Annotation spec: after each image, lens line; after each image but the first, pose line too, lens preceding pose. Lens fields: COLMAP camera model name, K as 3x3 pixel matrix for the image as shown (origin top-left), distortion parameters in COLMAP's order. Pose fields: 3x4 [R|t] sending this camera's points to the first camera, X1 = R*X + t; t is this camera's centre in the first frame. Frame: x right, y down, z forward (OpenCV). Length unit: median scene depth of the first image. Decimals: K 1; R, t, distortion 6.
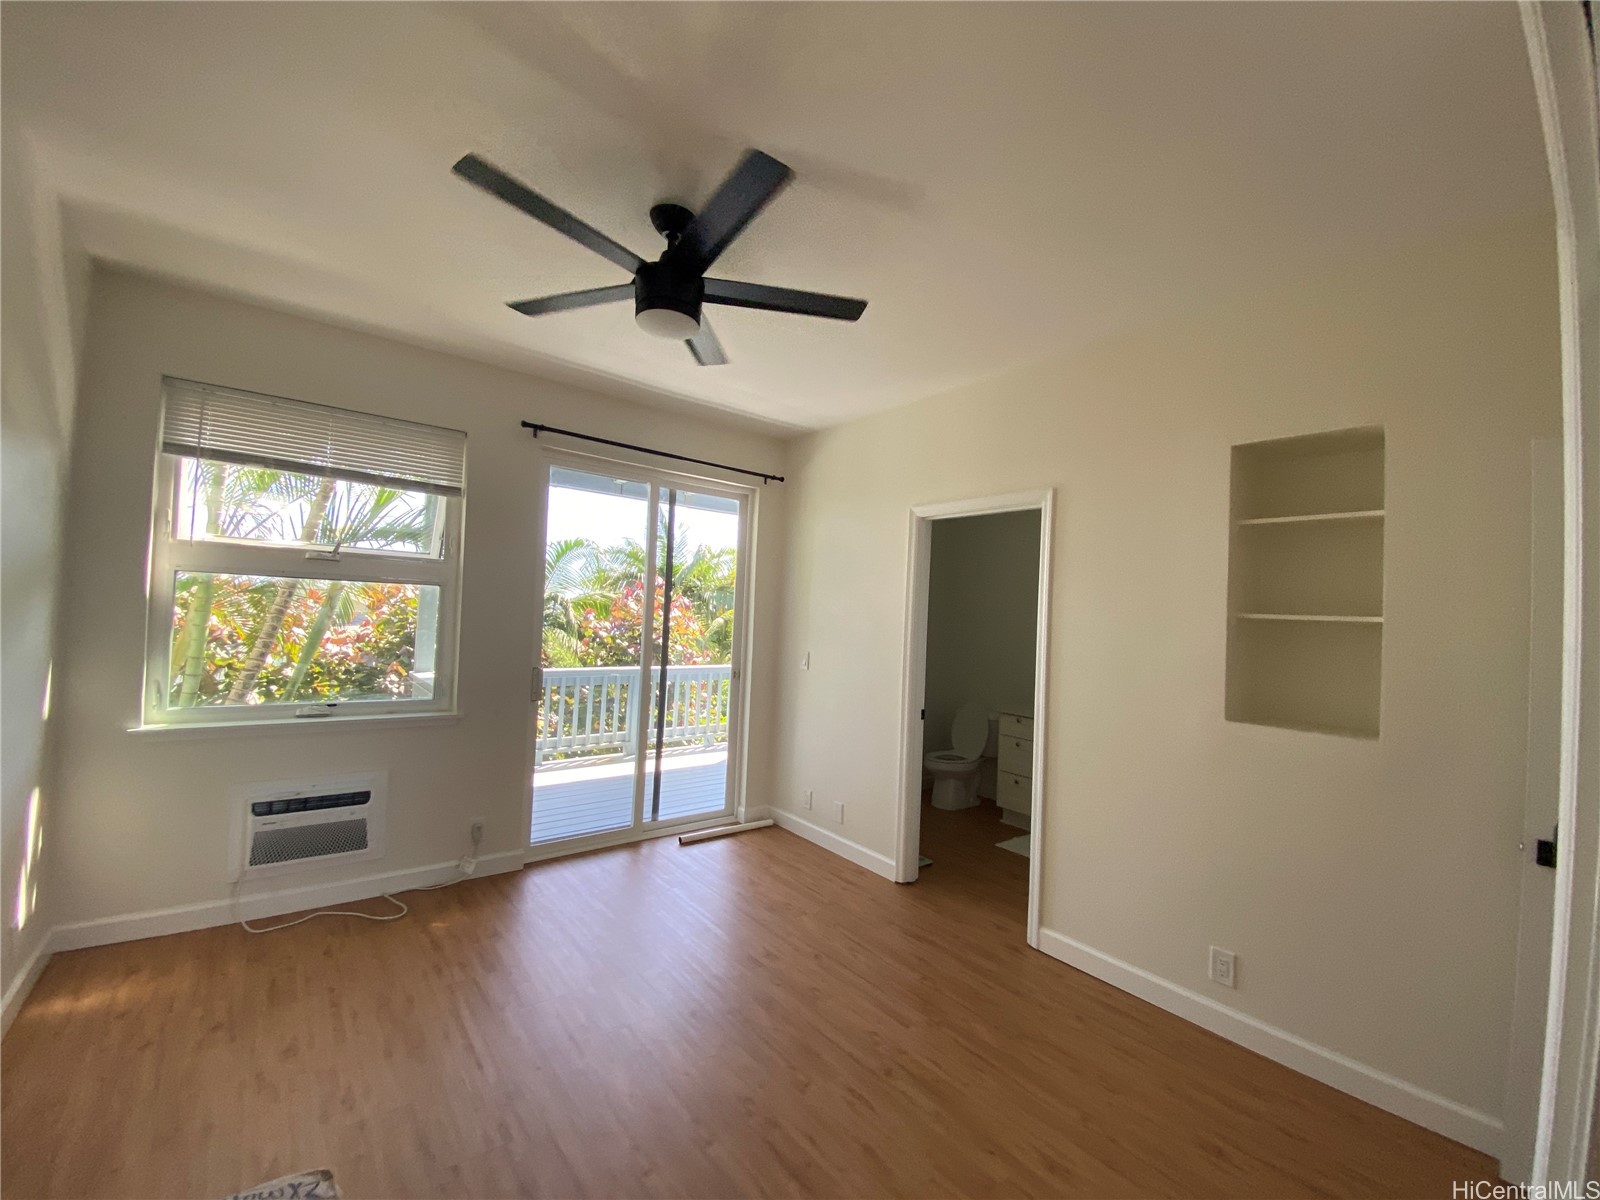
lens RADIAL K [[648.9, 0, 800.0], [0, 648.9, 600.0], [0, 0, 1]] dist [-0.000552, -0.000155]
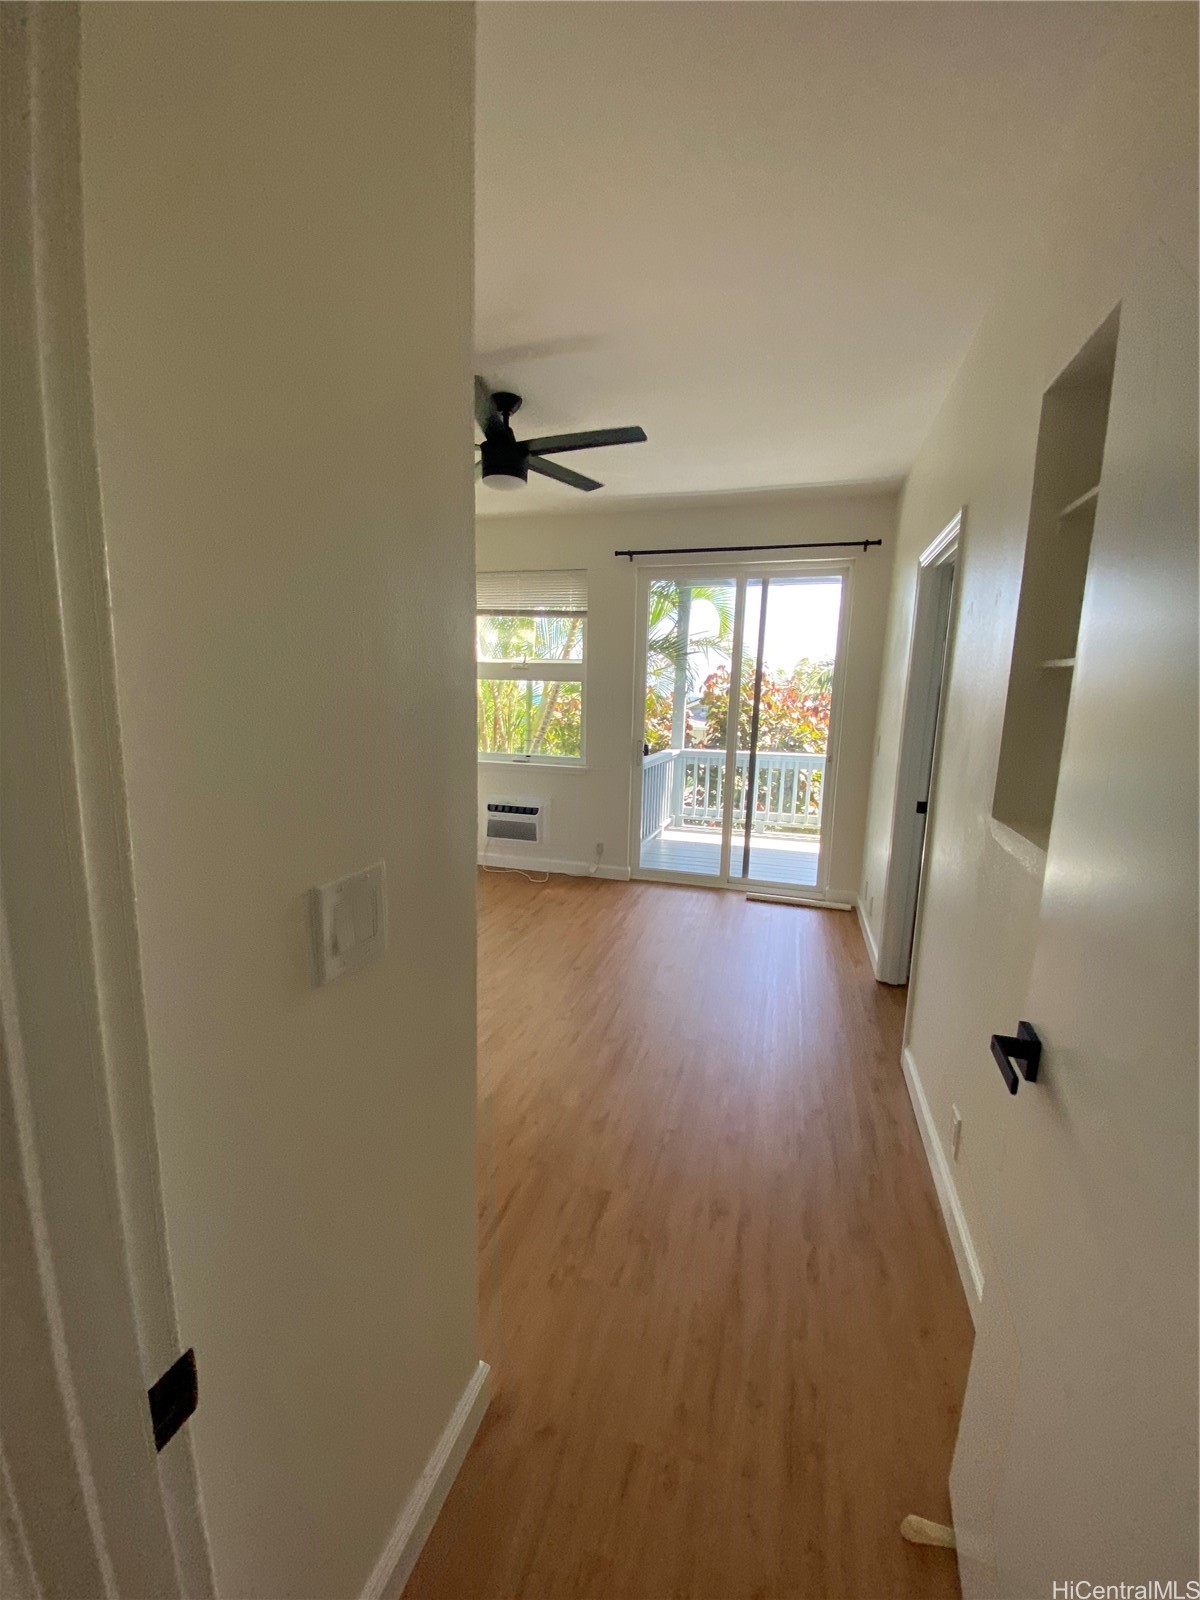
lens RADIAL K [[630.1, 0, 598.1], [0, 630.1, 817.8], [0, 0, 1]] dist [0.000234, -0.000014]
pose [[0.558001, 0.120835, -0.820996, 0.591627], [0.022842, 0.986730, 0.160753, 0.047077], [0.829526, -0.108454, 0.547836, 0.182702]]
